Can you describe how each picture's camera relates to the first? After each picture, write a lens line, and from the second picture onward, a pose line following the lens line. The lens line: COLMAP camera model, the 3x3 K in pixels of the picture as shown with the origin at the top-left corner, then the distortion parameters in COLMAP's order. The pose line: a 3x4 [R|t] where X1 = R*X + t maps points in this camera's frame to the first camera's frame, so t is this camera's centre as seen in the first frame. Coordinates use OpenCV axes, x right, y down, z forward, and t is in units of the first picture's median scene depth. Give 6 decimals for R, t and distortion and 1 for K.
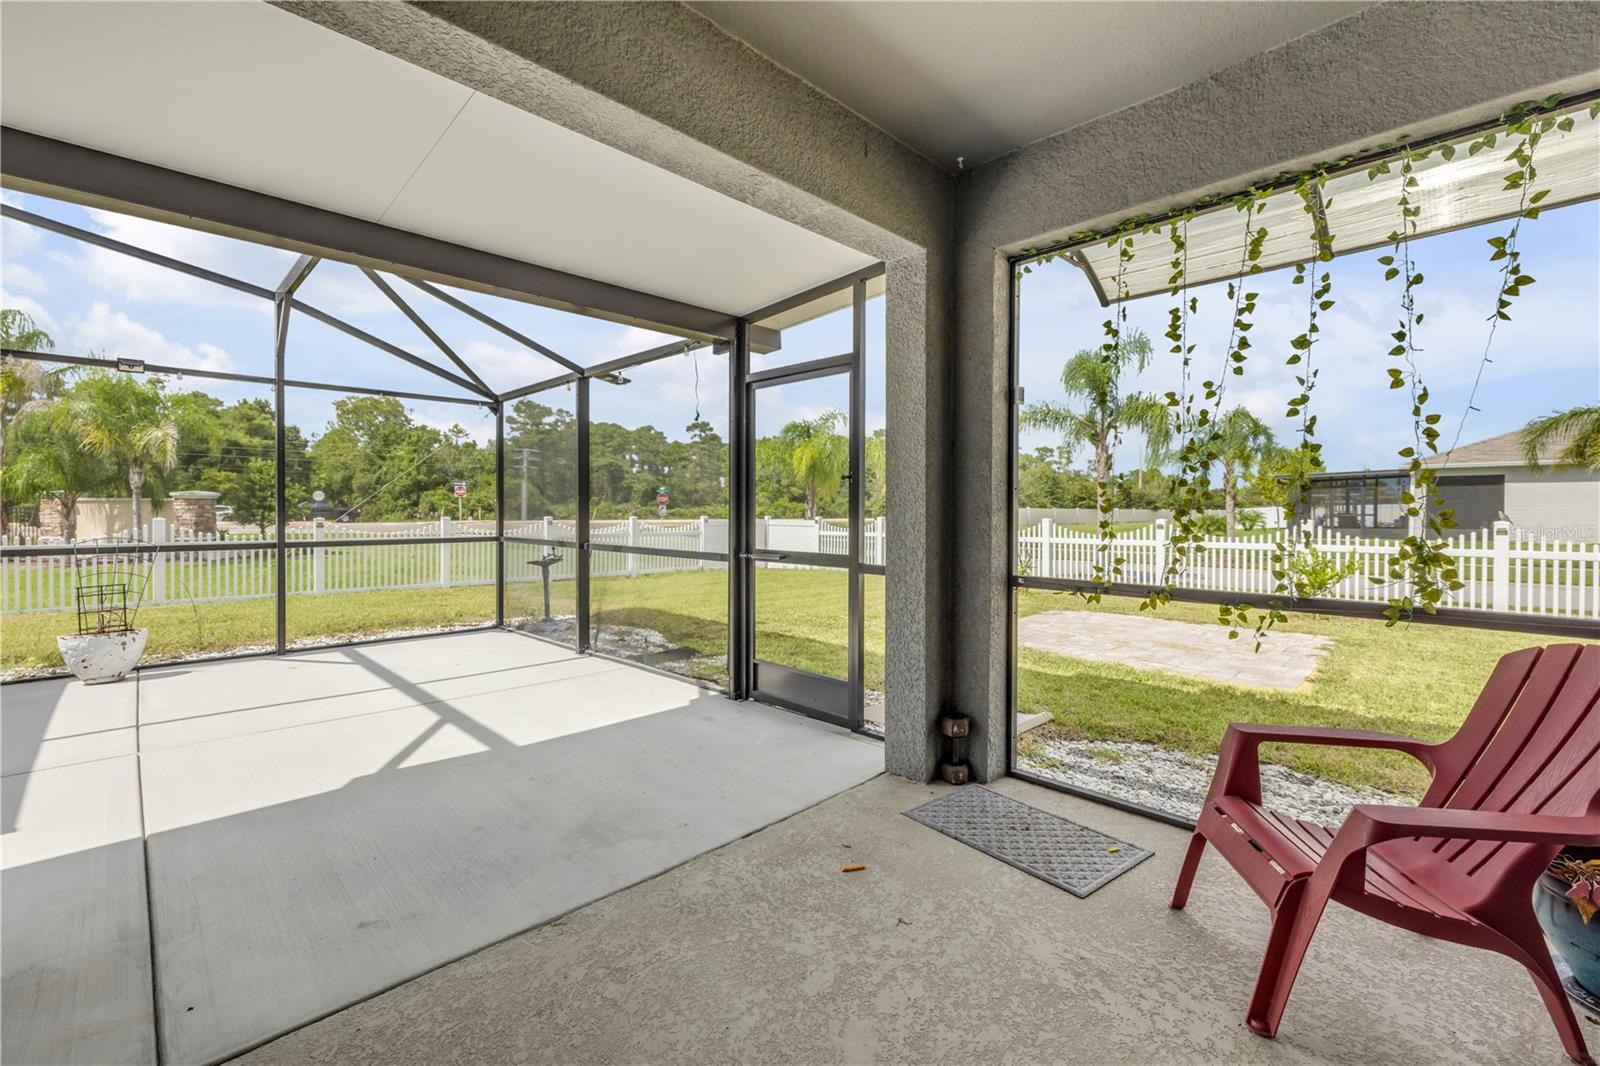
lens RADIAL K [[677.9, 0, 799.6], [0, 677.9, 522.4], [0, 0, 1]] dist [-0.000761, -0.000080]
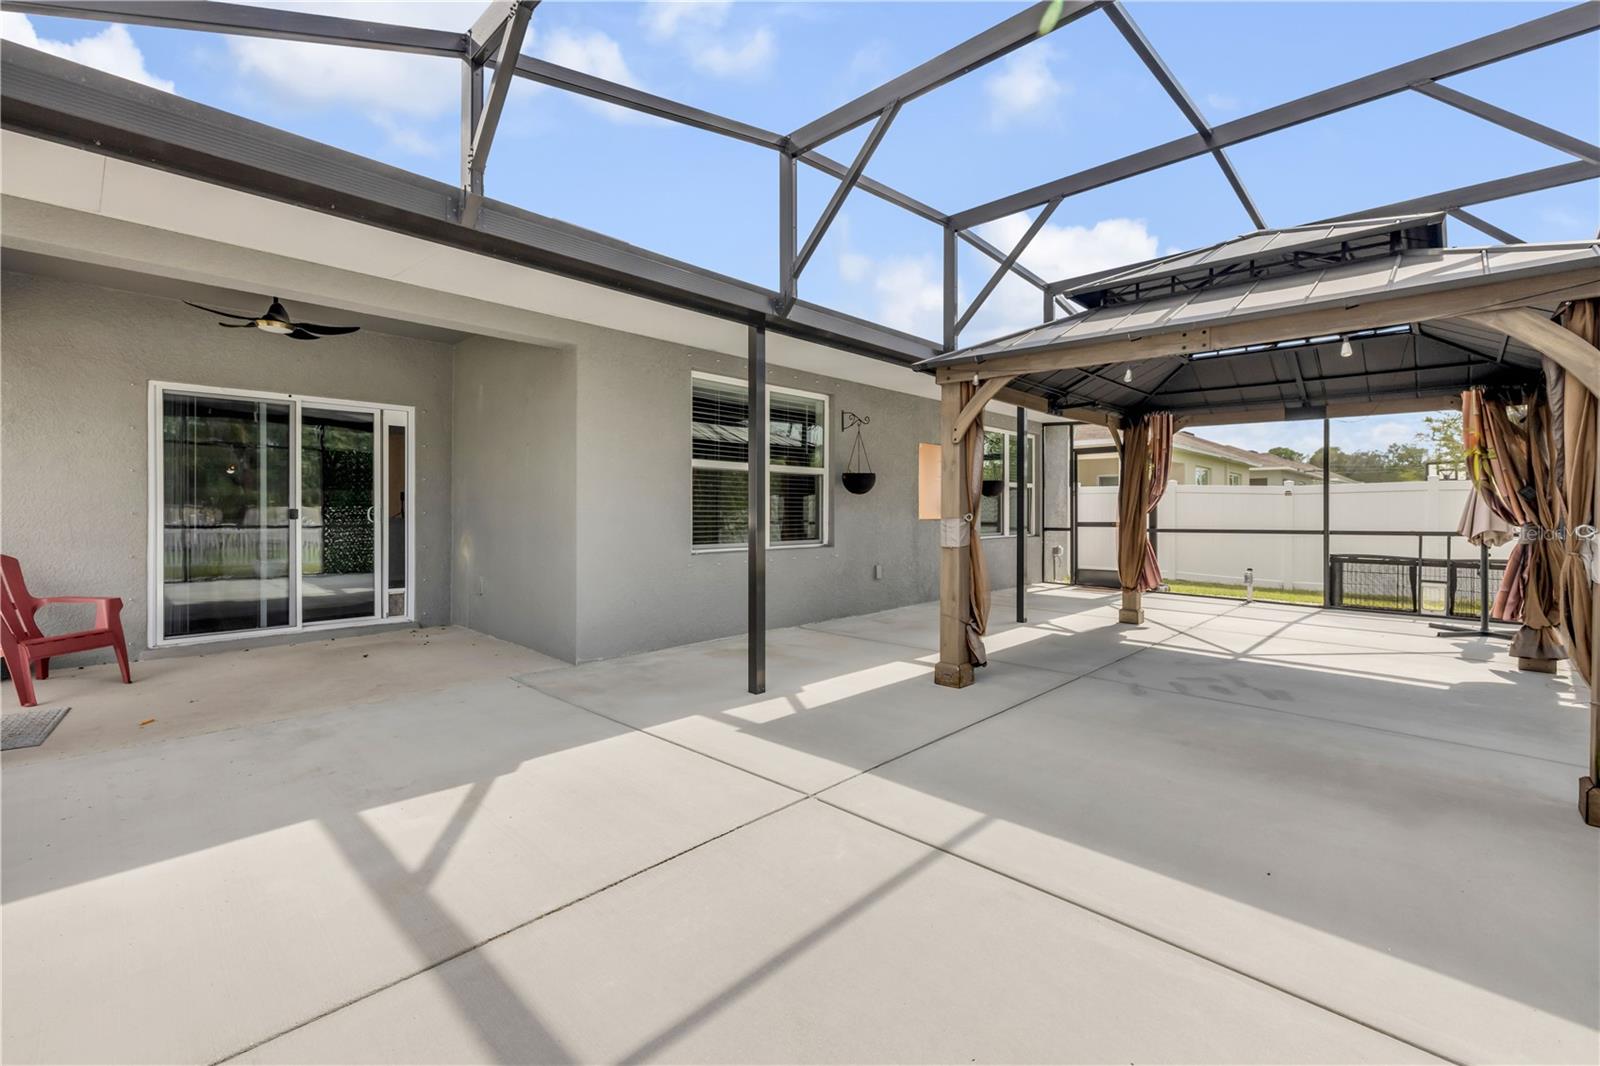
lens RADIAL K [[683.4, 0, 795.0], [0, 683.4, 512.5], [0, 0, 1]] dist [-0.001957, -0.000111]
pose [[-0.999938, -0.002445, -0.010835, -1.051458], [-0.002655, 0.999809, 0.019376, -0.012724], [0.010785, 0.019403, -0.999754, 1.986477]]
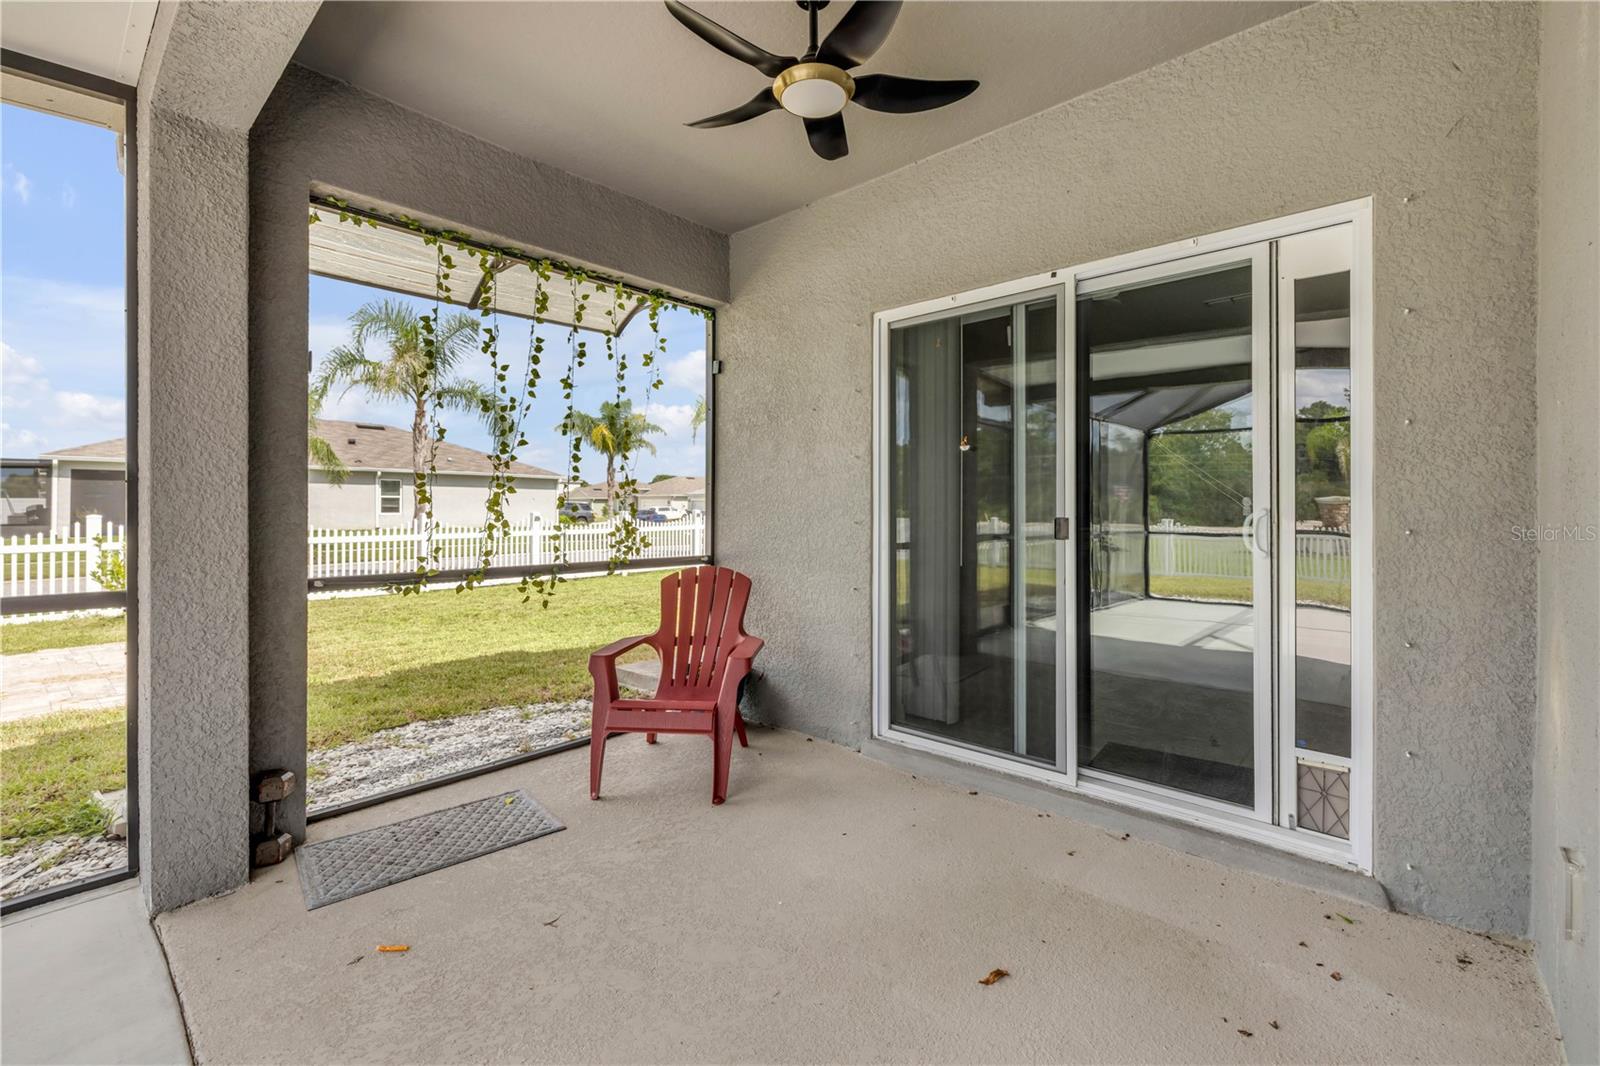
lens RADIAL K [[683.4, 0, 795.0], [0, 683.4, 512.5], [0, 0, 1]] dist [-0.001957, -0.000111]
pose [[-0.048145, -0.008709, 0.998802, -0.525042], [0.014416, 0.999852, 0.009413, -0.001777], [-0.998736, 0.014852, -0.048012, 0.432207]]
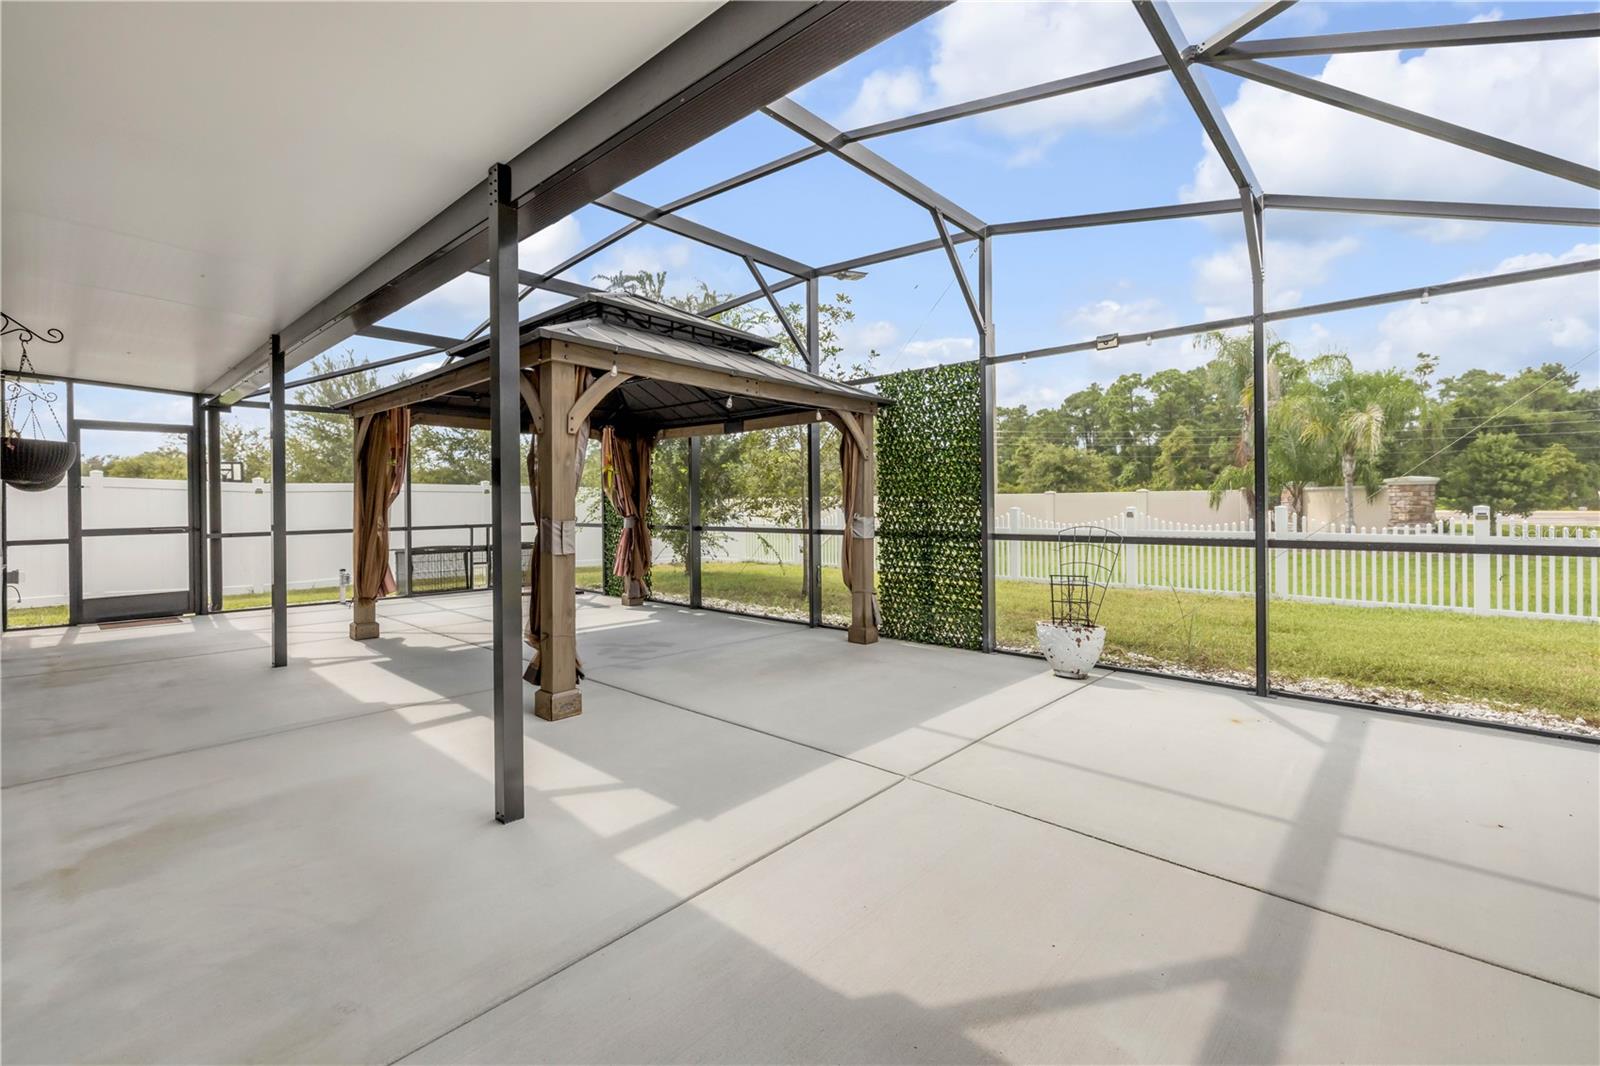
lens RADIAL K [[683.0, 0, 802.0], [0, 683.0, 504.1], [0, 0, 1]] dist [-0.004377, -0.000099]
pose [[0.047088, -0.001449, -0.998890, -0.128943], [-0.008325, 0.999964, -0.001843, -0.003251], [0.998856, 0.008402, 0.047074, 0.900753]]
